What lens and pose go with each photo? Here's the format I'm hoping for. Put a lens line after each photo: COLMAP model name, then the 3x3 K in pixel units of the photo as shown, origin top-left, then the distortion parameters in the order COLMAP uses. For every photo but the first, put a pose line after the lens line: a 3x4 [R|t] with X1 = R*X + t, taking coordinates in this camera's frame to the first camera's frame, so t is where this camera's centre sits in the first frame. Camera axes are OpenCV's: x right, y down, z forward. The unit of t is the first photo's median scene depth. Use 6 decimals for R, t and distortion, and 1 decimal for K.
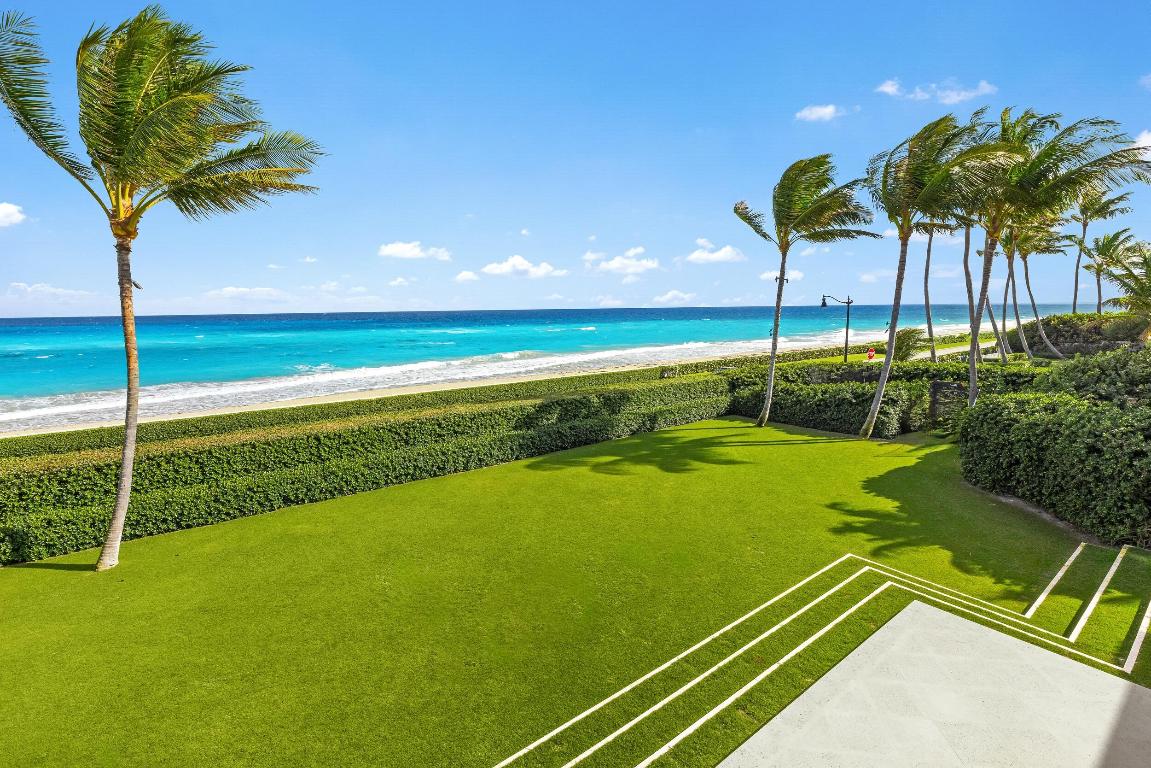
lens RADIAL K [[525.5, 0, 583.9], [0, 525.5, 387.7], [0, 0, 1]] dist [0.001814, 0.000669]
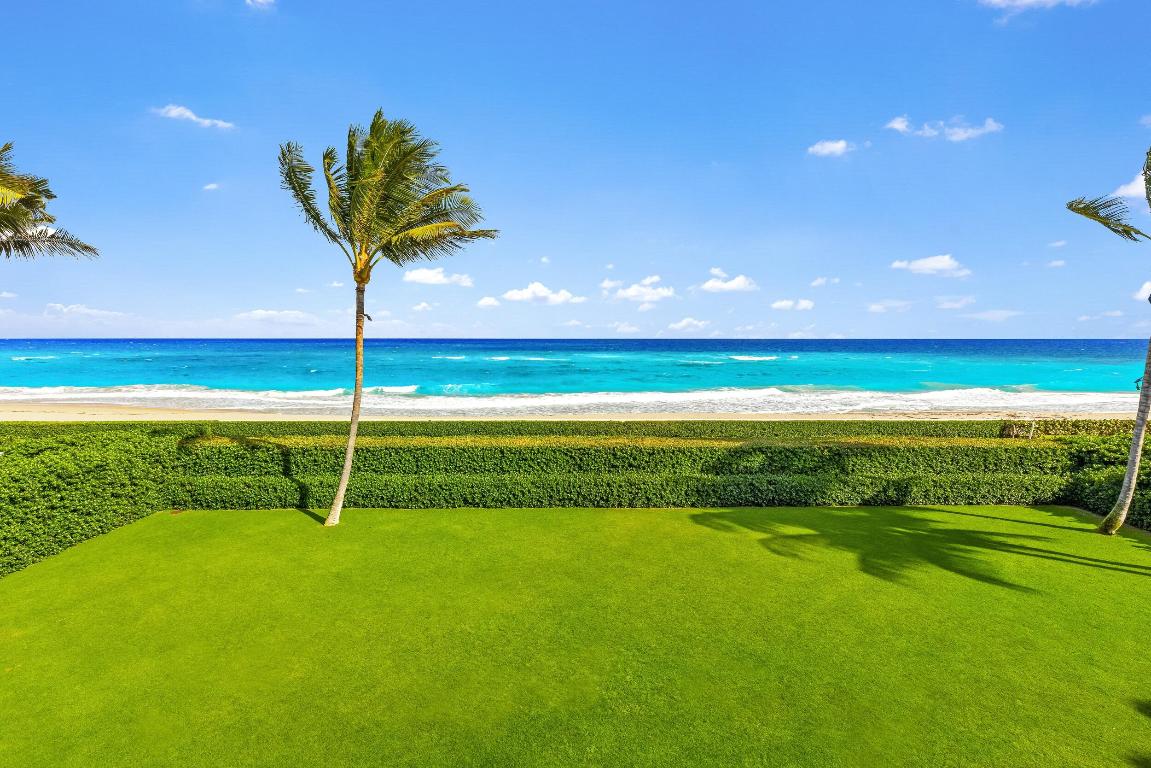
lens RADIAL K [[525.5, 0, 574.0], [0, 525.5, 379.2], [0, 0, 1]] dist [0.001814, 0.000669]
pose [[0.811770, 0.059282, -0.580961, 0.264468], [-0.101201, 0.994063, -0.039972, -0.027787], [0.575142, 0.091242, 0.812949, 0.168009]]
